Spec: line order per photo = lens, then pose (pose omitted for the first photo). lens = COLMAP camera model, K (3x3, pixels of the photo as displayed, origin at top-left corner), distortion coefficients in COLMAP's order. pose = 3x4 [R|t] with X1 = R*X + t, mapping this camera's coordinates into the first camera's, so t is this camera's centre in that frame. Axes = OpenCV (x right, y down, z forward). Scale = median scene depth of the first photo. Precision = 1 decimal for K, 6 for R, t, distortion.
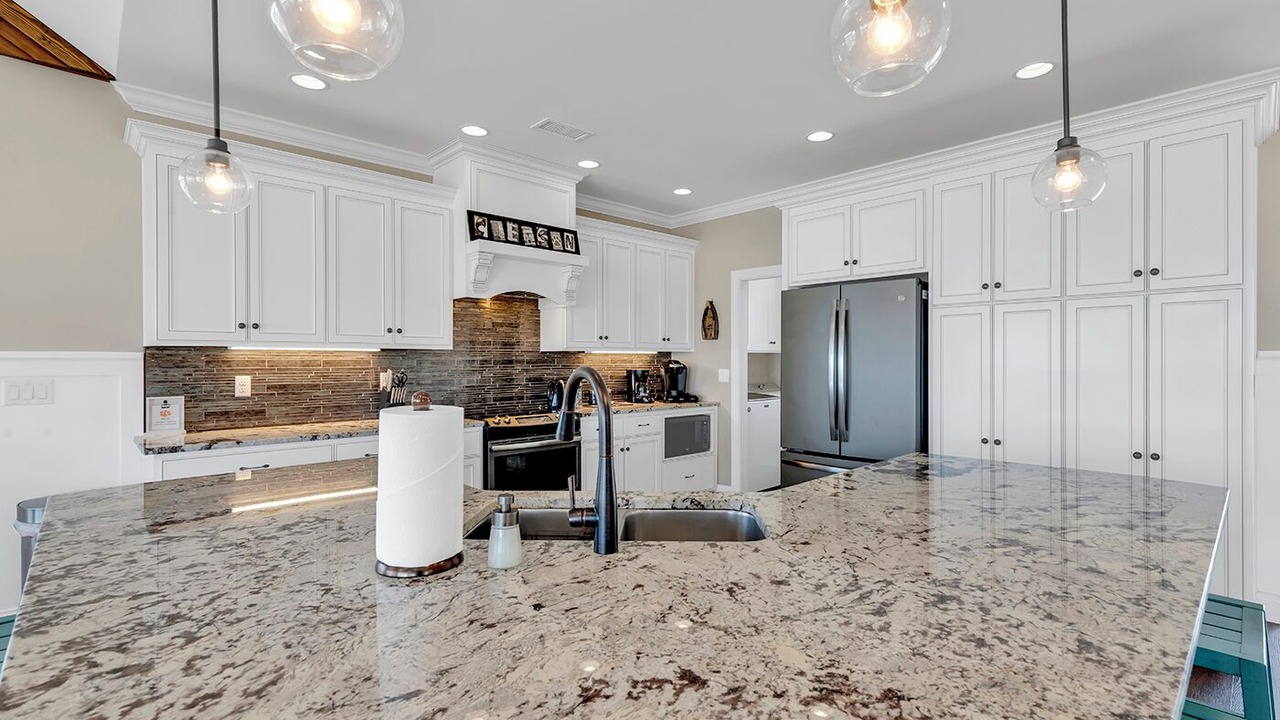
lens RADIAL K [[580.6, 0, 643.9], [0, 580.6, 358.7], [0, 0, 1]] dist [0.007428, -0.000027]
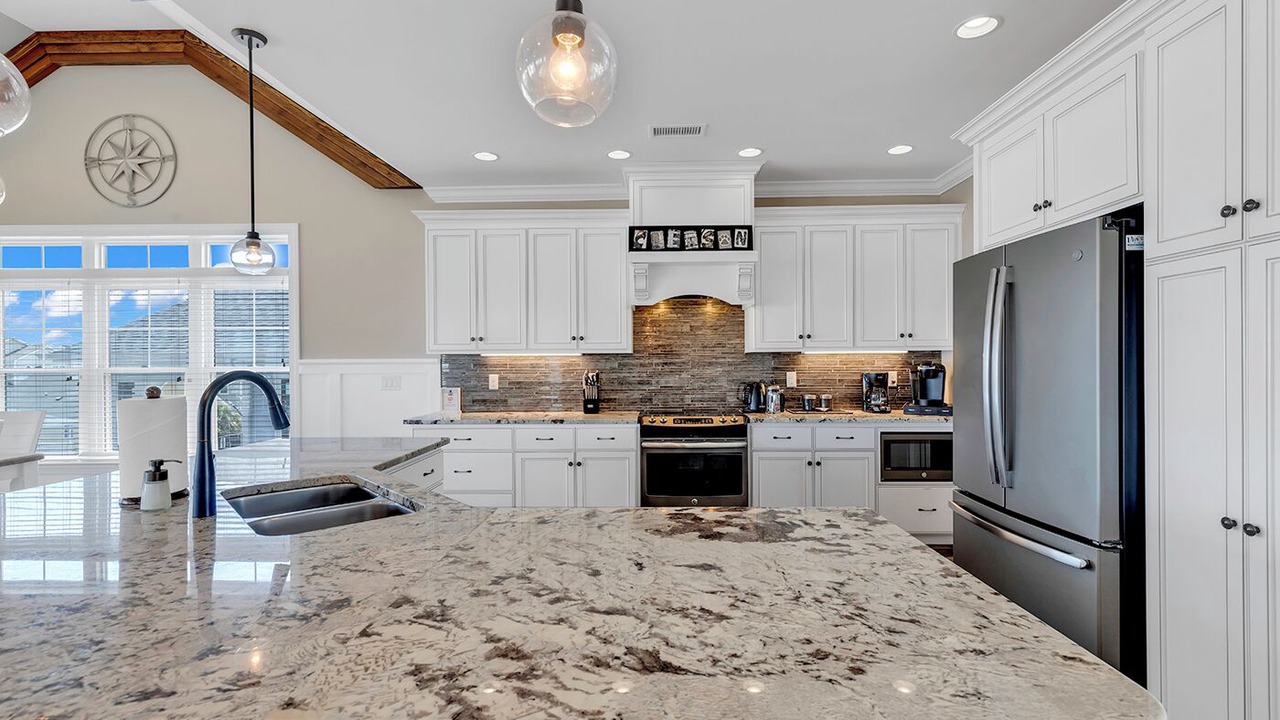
lens RADIAL K [[571.0, 0, 645.2], [0, 571.0, 362.4], [0, 0, 1]] dist [0.007747, -0.000438]
pose [[0.709927, -0.003549, -0.704267, 0.457038], [0.007315, 0.999971, 0.002335, -0.000271], [0.704238, -0.006810, 0.709932, 0.239354]]
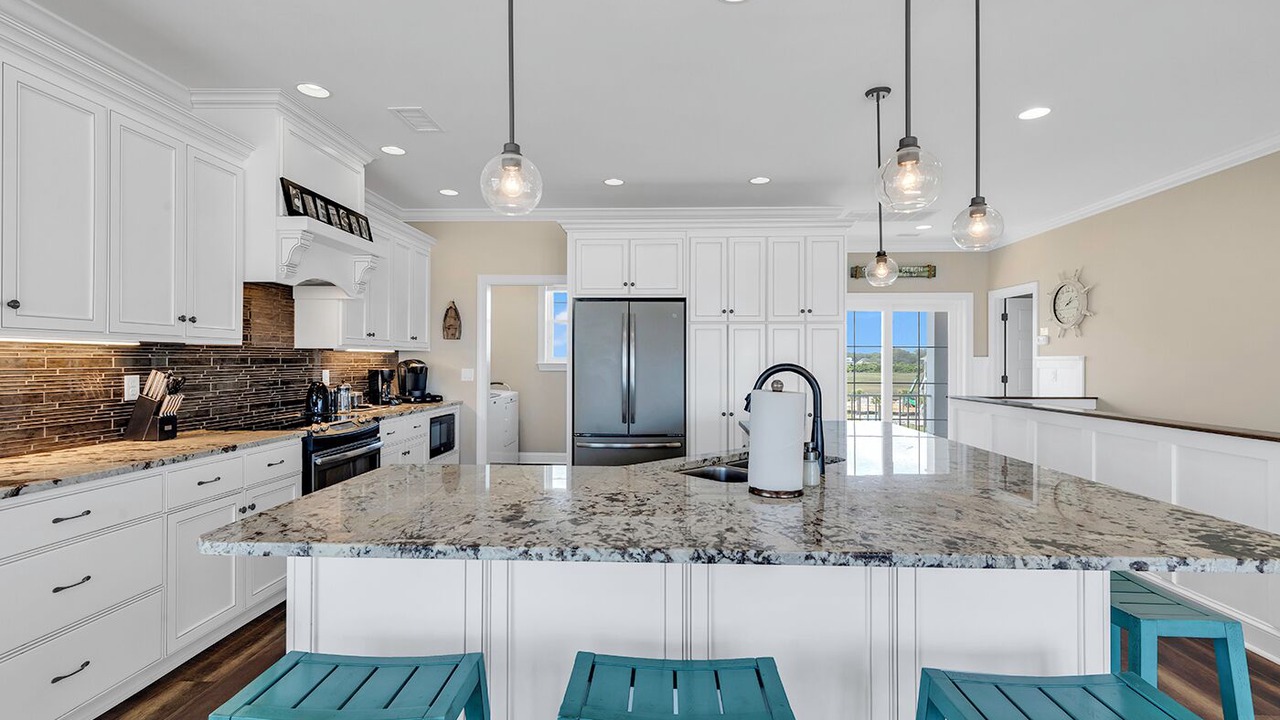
lens RADIAL K [[588.3, 0, 642.3], [0, 588.3, 356.5], [0, 0, 1]] dist [0.008676, -0.000094]
pose [[0.724828, 0.007485, 0.688890, -0.484970], [-0.005025, 0.999972, -0.005578, 0.001515], [-0.688912, 0.000581, 0.724845, 0.034804]]
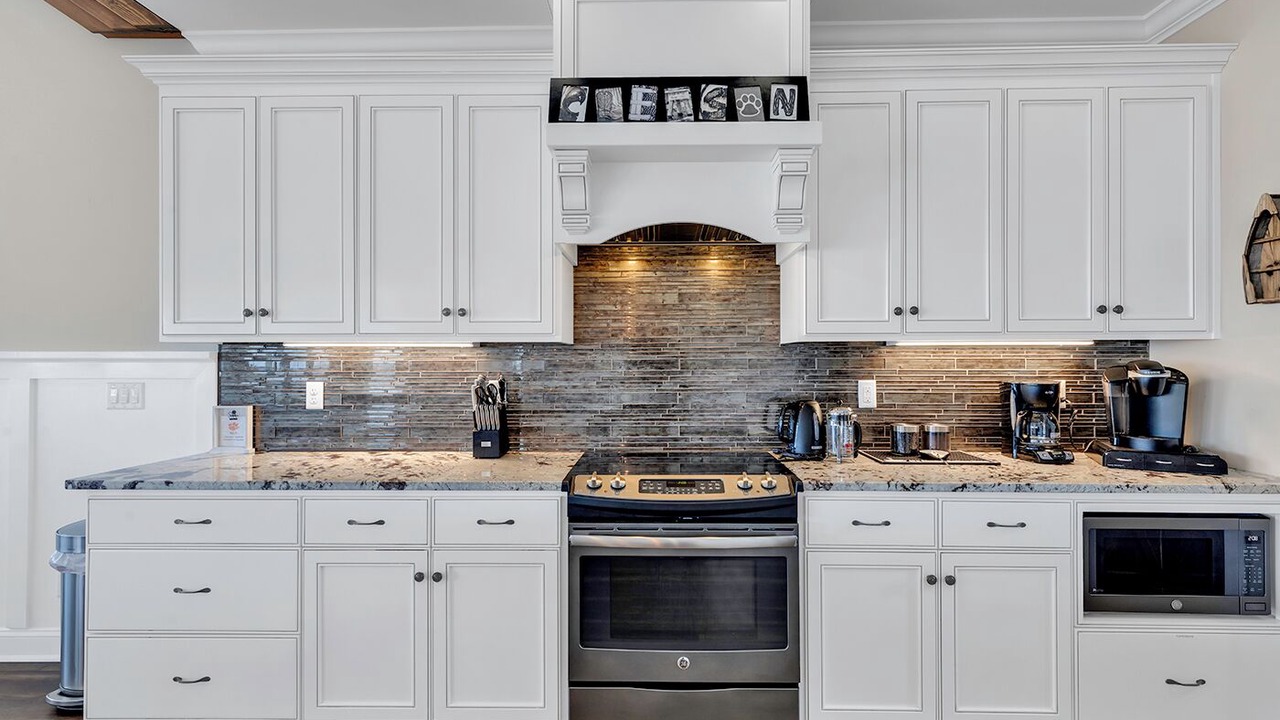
lens RADIAL K [[580.6, 0, 643.9], [0, 580.6, 358.7], [0, 0, 1]] dist [0.007428, -0.000027]
pose [[0.710873, -0.002348, -0.703316, 0.124785], [0.002211, 0.999997, -0.001104, 0.001120], [0.703317, -0.000770, 0.710876, 0.648460]]
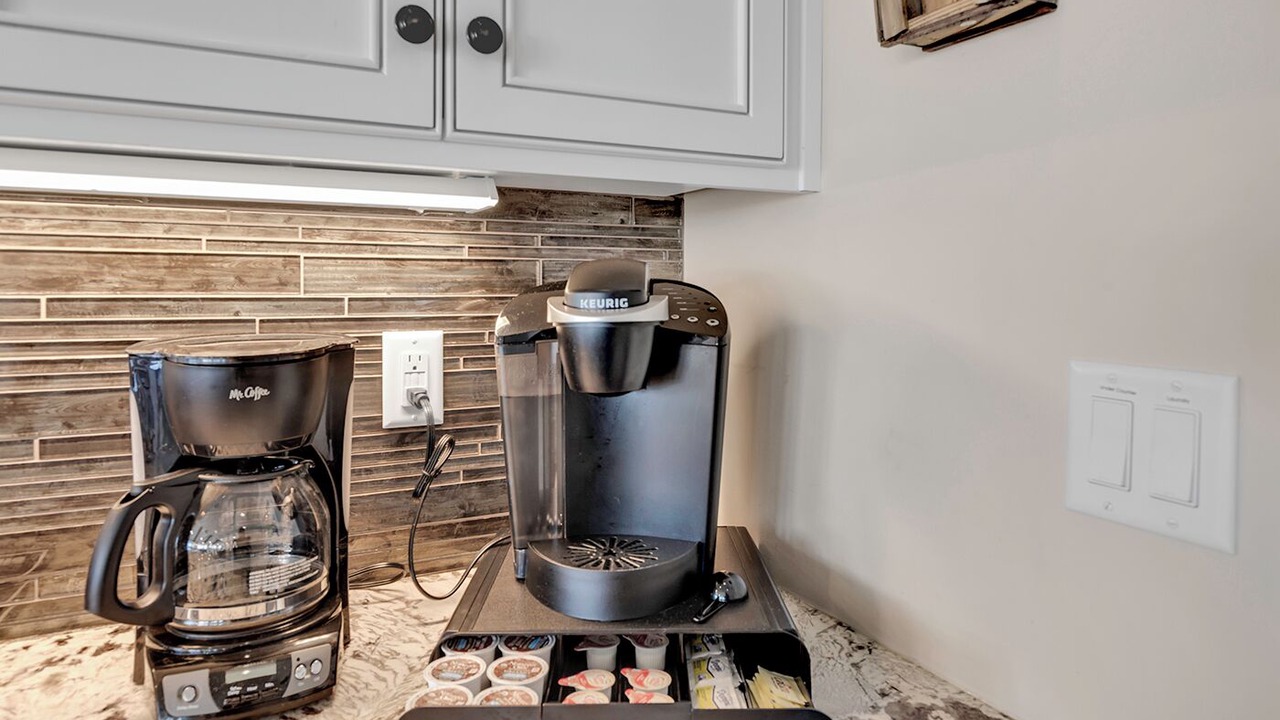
lens RADIAL K [[939.0, 0, 640.0], [0, 939.0, 360.0], [0, 0, 1]] dist [0.002493, -0.000457]
pose [[0.957650, 0.027346, -0.286633, 0.150577], [-0.004557, 0.996794, 0.079875, 0.009834], [0.287899, -0.075186, 0.954705, 1.151466]]
